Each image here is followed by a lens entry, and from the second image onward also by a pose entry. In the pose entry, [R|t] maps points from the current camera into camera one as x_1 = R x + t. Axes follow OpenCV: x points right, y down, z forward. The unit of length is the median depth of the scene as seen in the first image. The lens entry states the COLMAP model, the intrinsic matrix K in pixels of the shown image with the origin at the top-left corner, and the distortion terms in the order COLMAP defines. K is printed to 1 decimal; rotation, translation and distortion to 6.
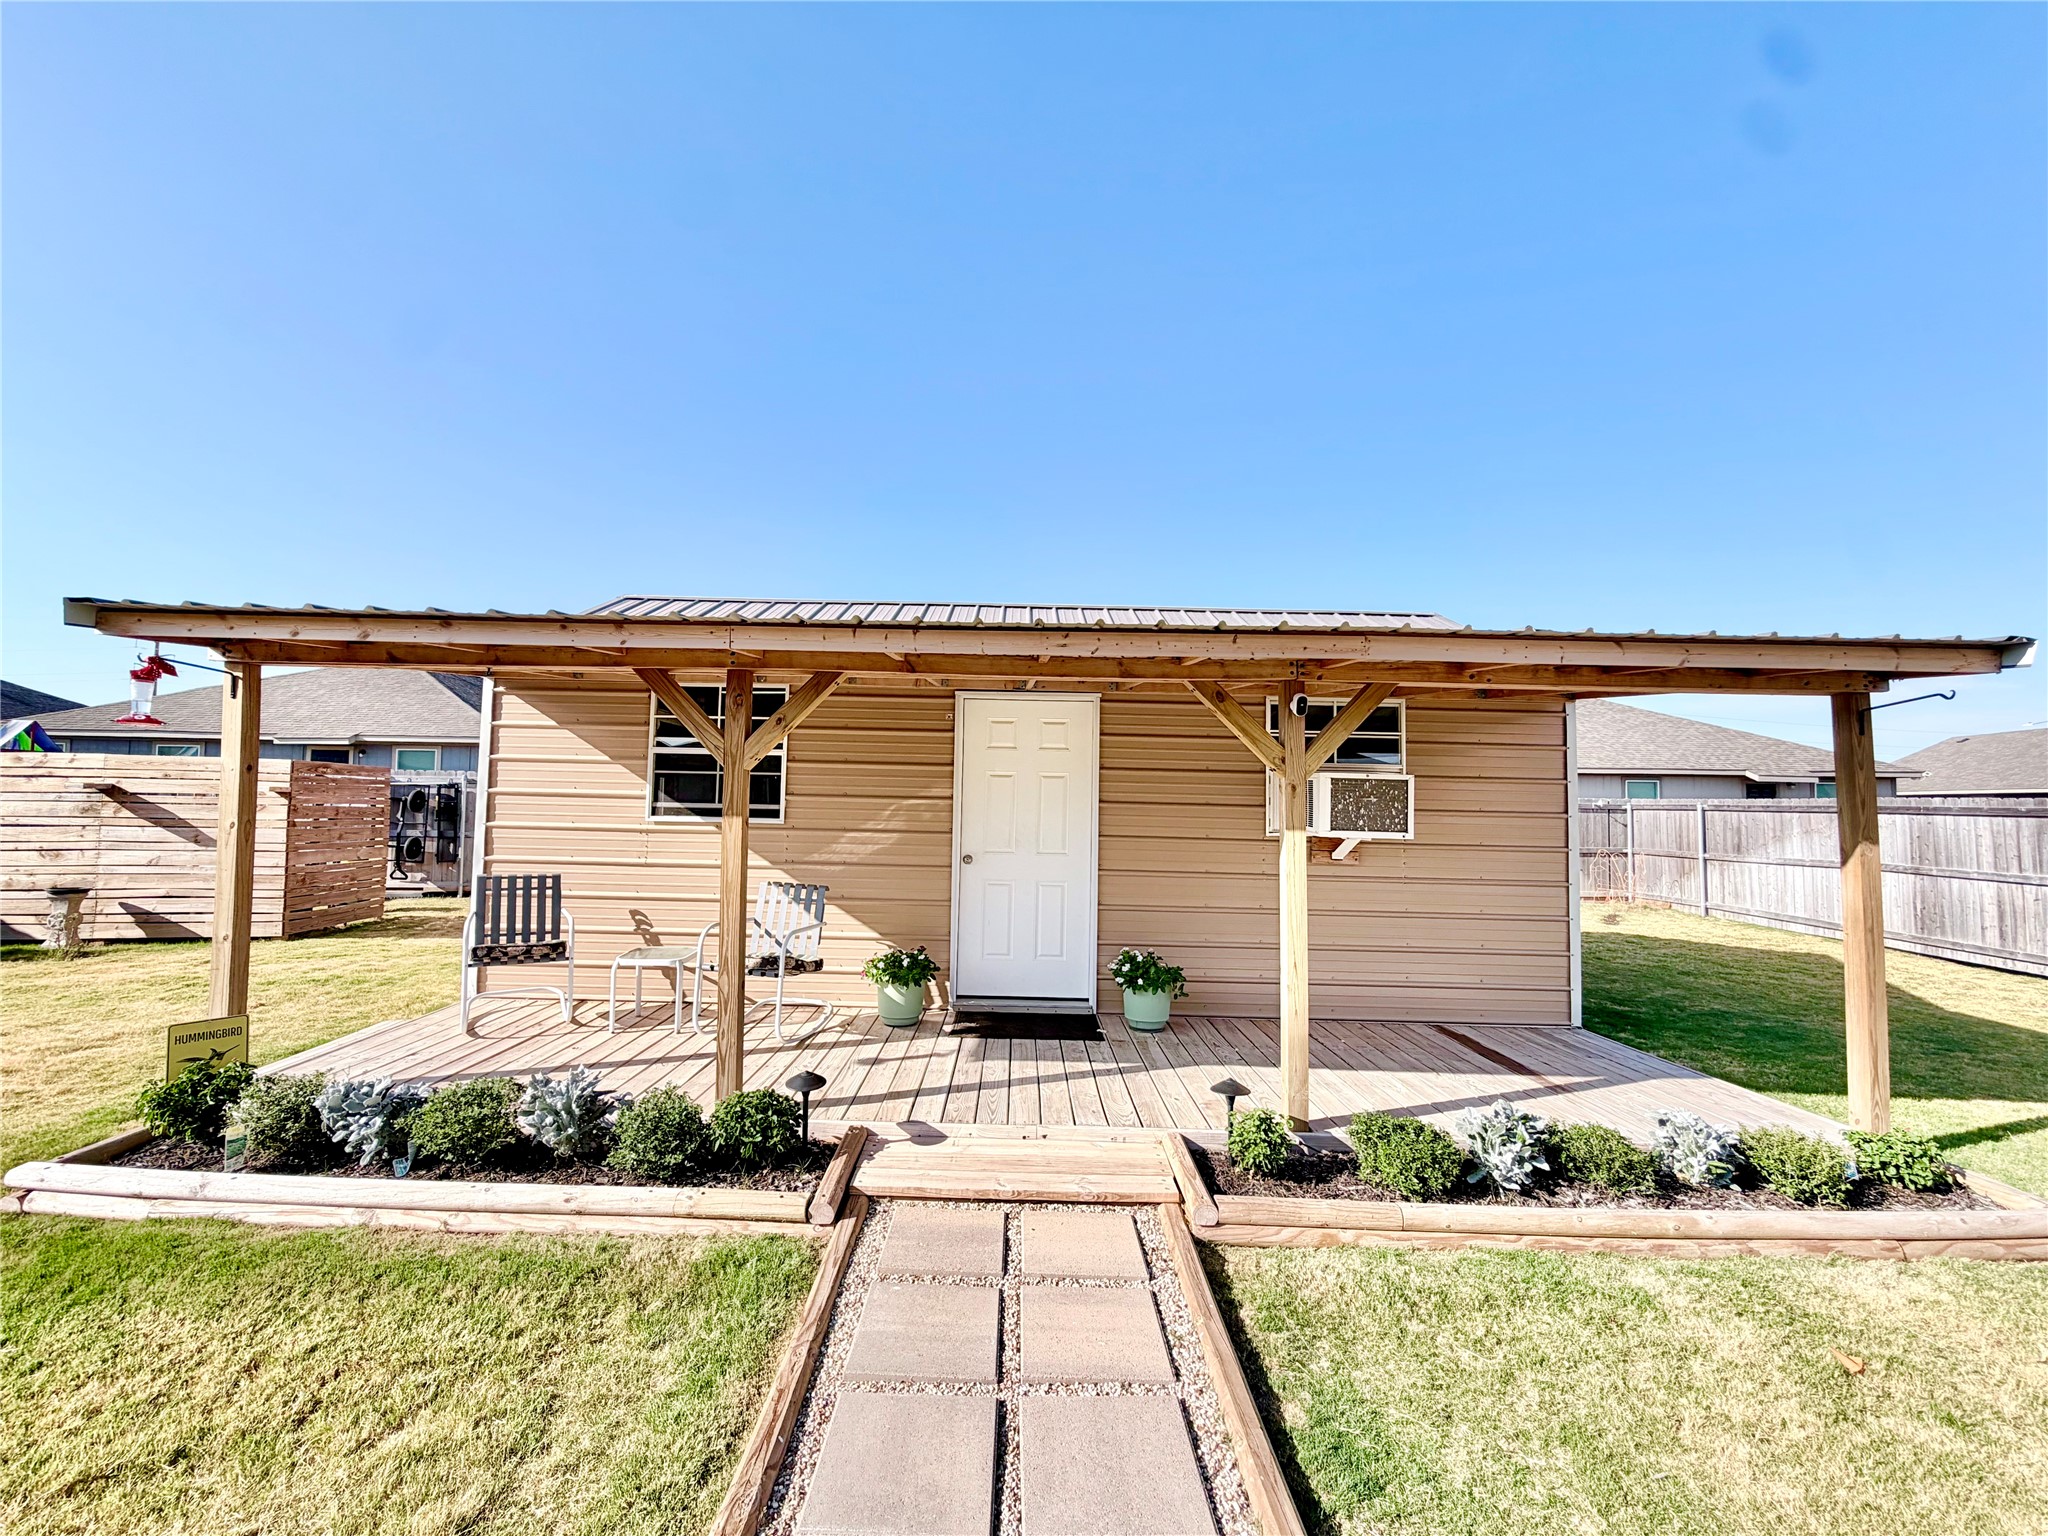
lens RADIAL K [[811.9, 0, 1019.4], [0, 811.9, 761.1], [0, 0, 1]] dist [0.001387, 0.000830]
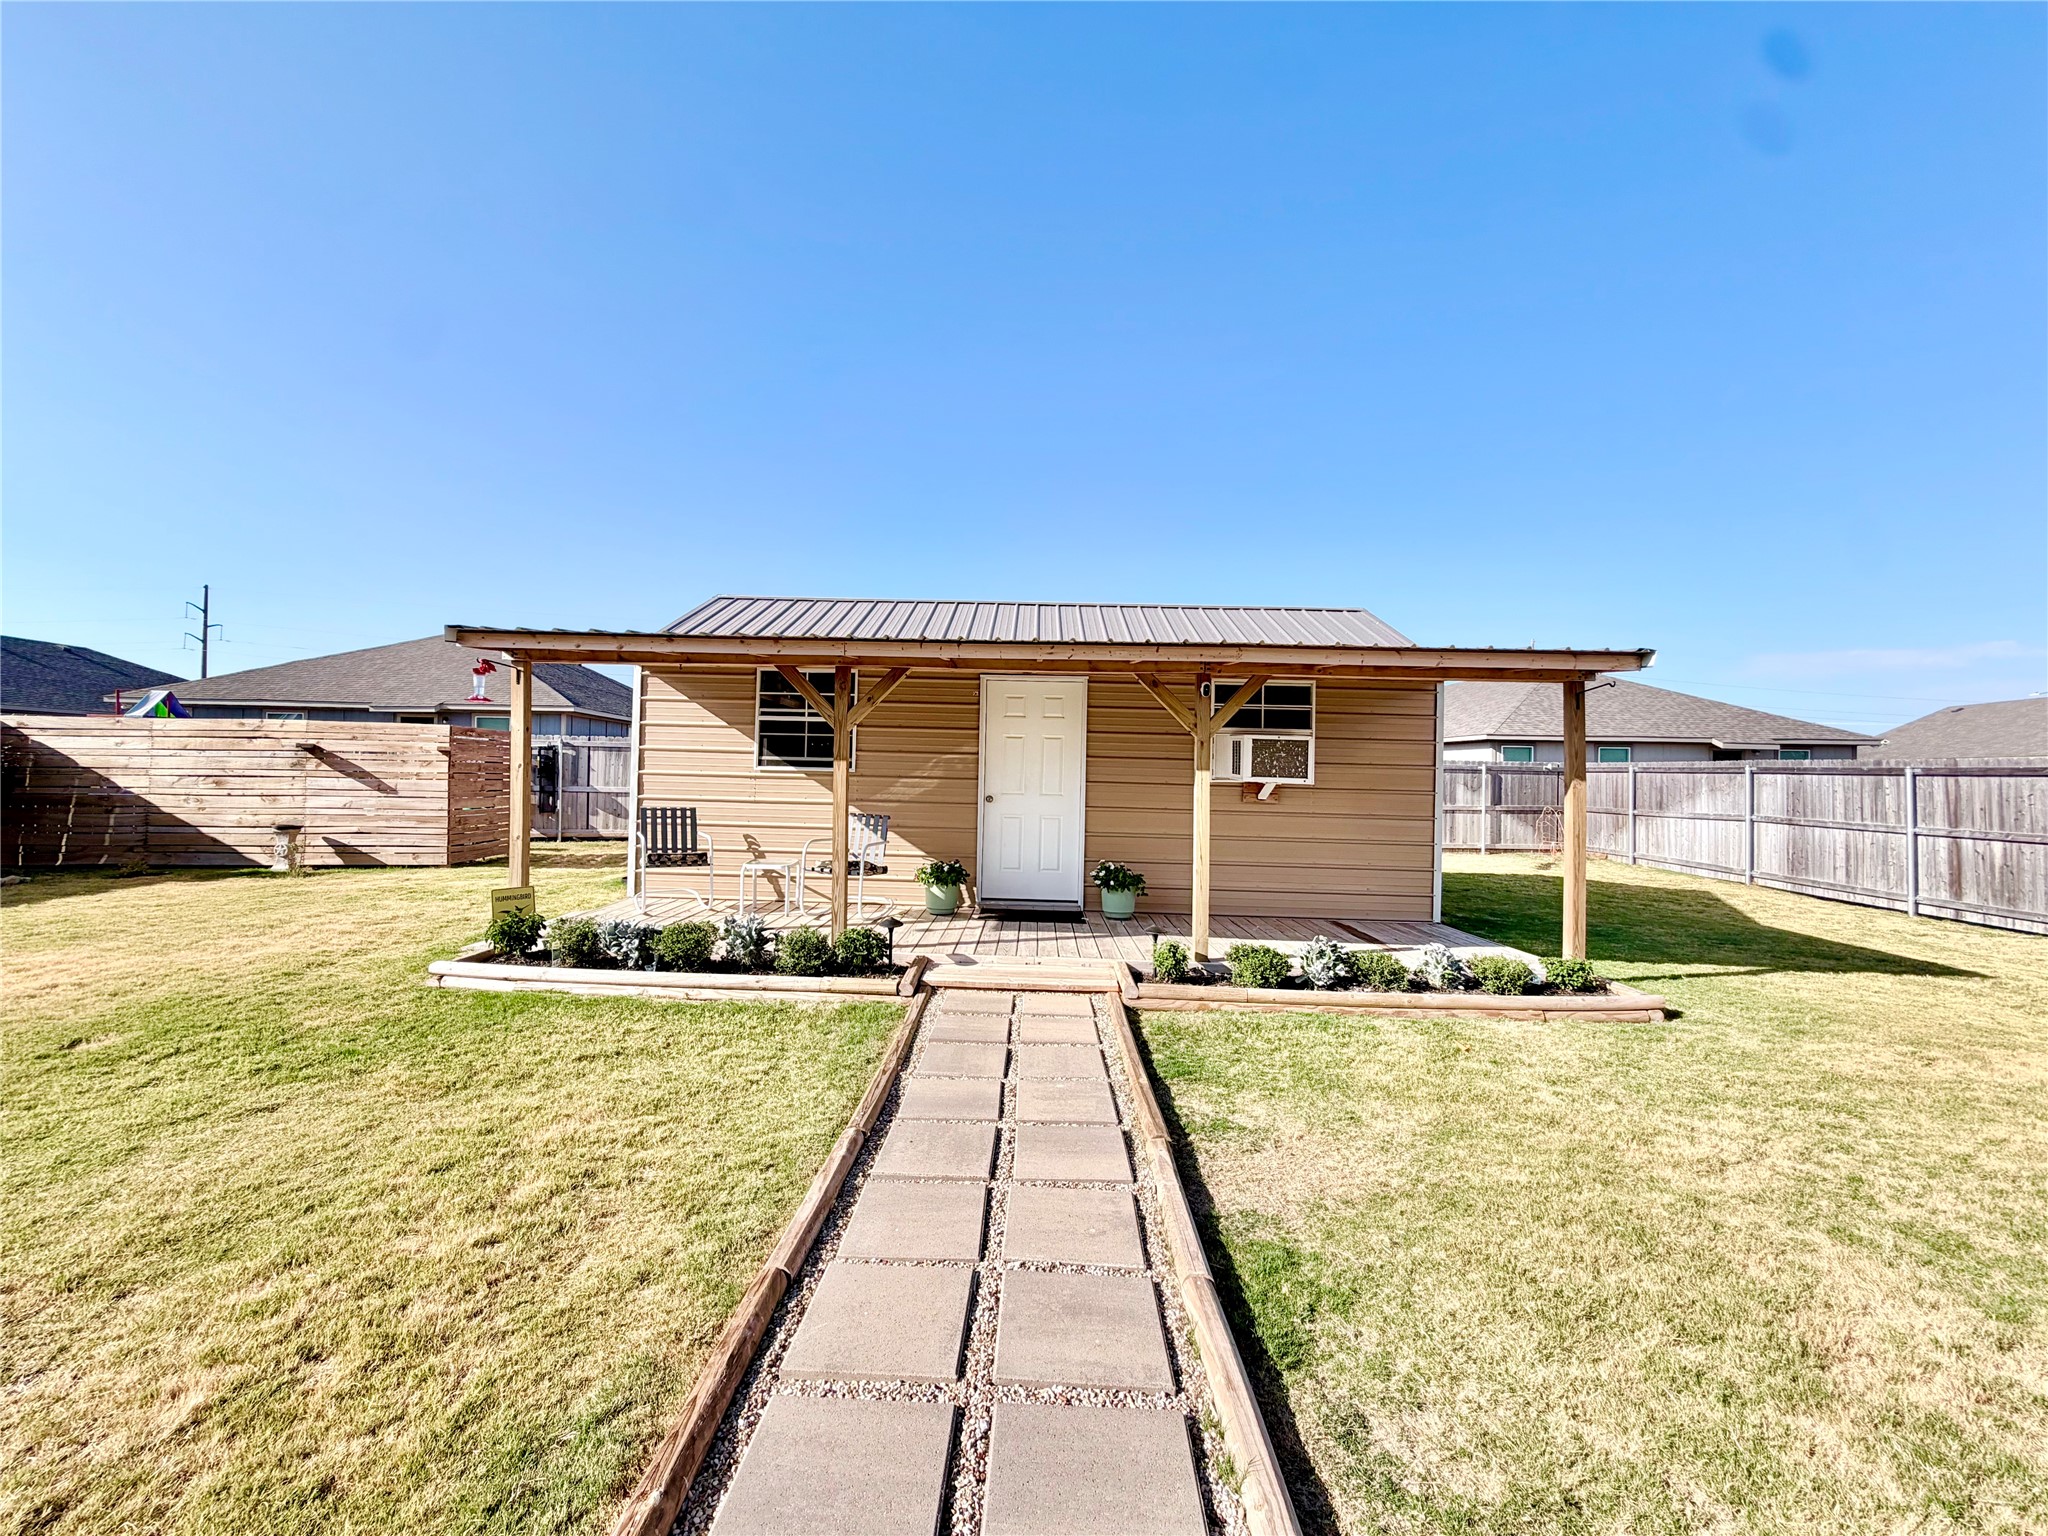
lens RADIAL K [[811.9, 0, 1019.4], [0, 811.9, 761.1], [0, 0, 1]] dist [0.001387, 0.000830]
pose [[0.999741, 0.002705, -0.022588, 0.018851], [-0.001816, 0.999226, 0.039302, 0.005030], [0.022677, -0.039251, 0.998972, -0.394051]]
